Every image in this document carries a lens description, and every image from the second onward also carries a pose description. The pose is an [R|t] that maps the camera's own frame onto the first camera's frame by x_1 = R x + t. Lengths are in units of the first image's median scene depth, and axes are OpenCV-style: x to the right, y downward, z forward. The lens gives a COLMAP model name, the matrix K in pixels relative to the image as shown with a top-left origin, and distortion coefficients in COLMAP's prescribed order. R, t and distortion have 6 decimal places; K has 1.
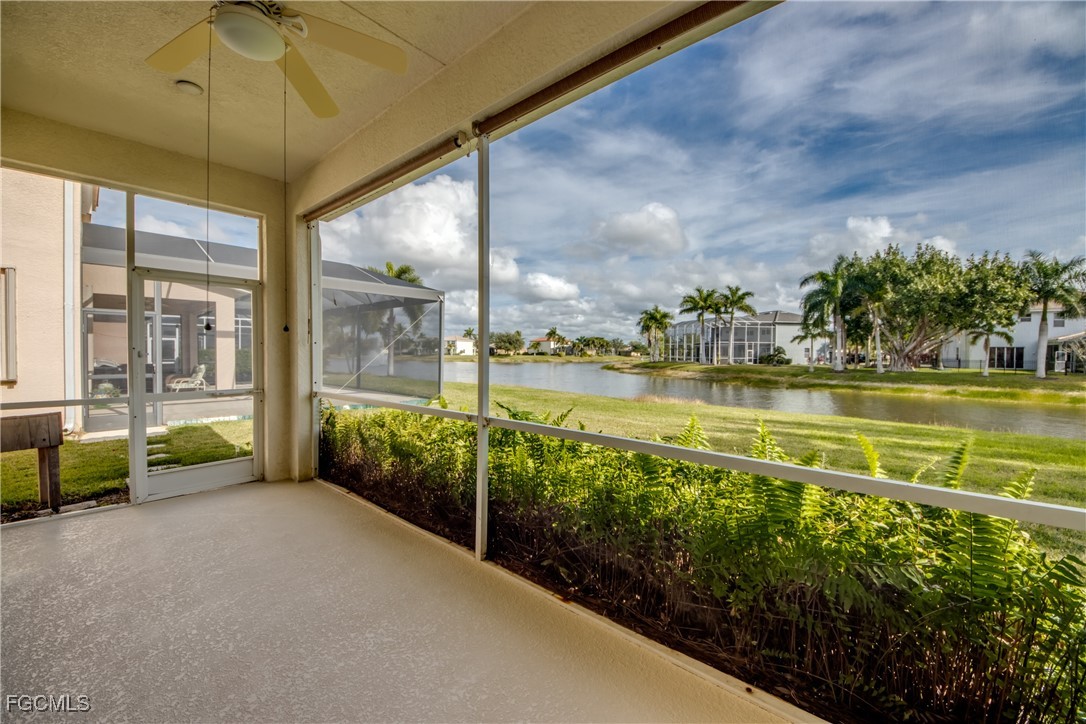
lens RADIAL K [[379.4, 0, 536.5], [0, 379.4, 365.0], [0, 0, 1]] dist [-0.034326, -0.000139]
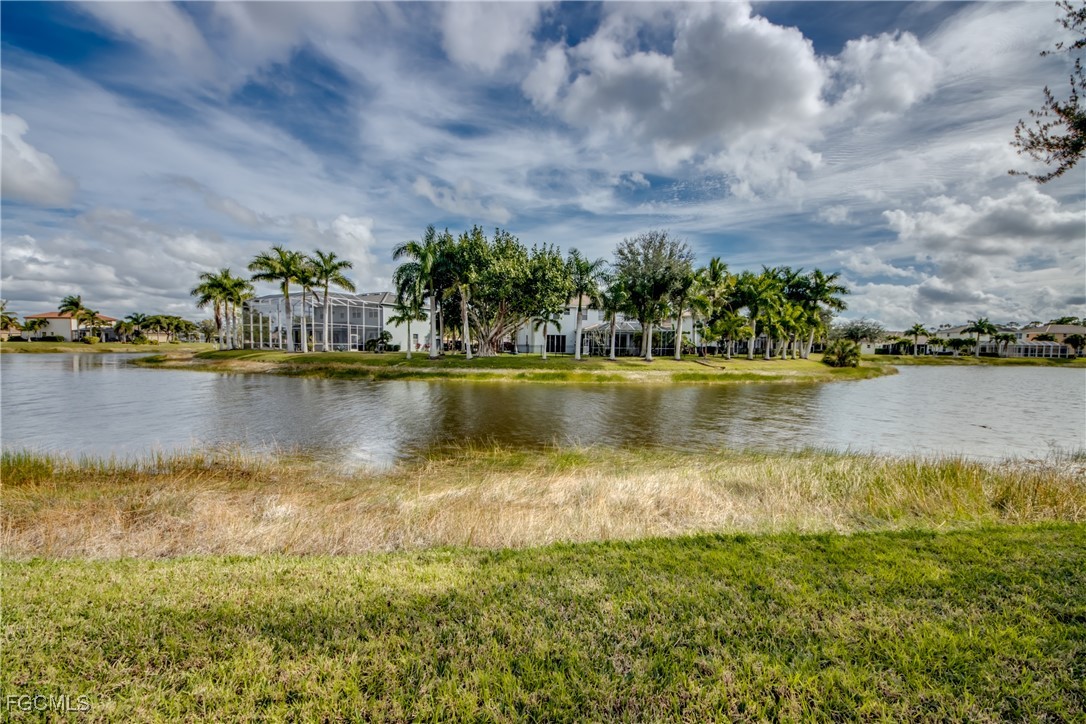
lens RADIAL K [[379.4, 0, 536.5], [0, 379.4, 365.0], [0, 0, 1]] dist [-0.034326, -0.000139]
pose [[0.638655, -0.032397, 0.768811, 0.280053], [0.011735, 0.999407, 0.032366, 0.008892], [-0.769404, -0.011649, 0.638656, 0.226834]]
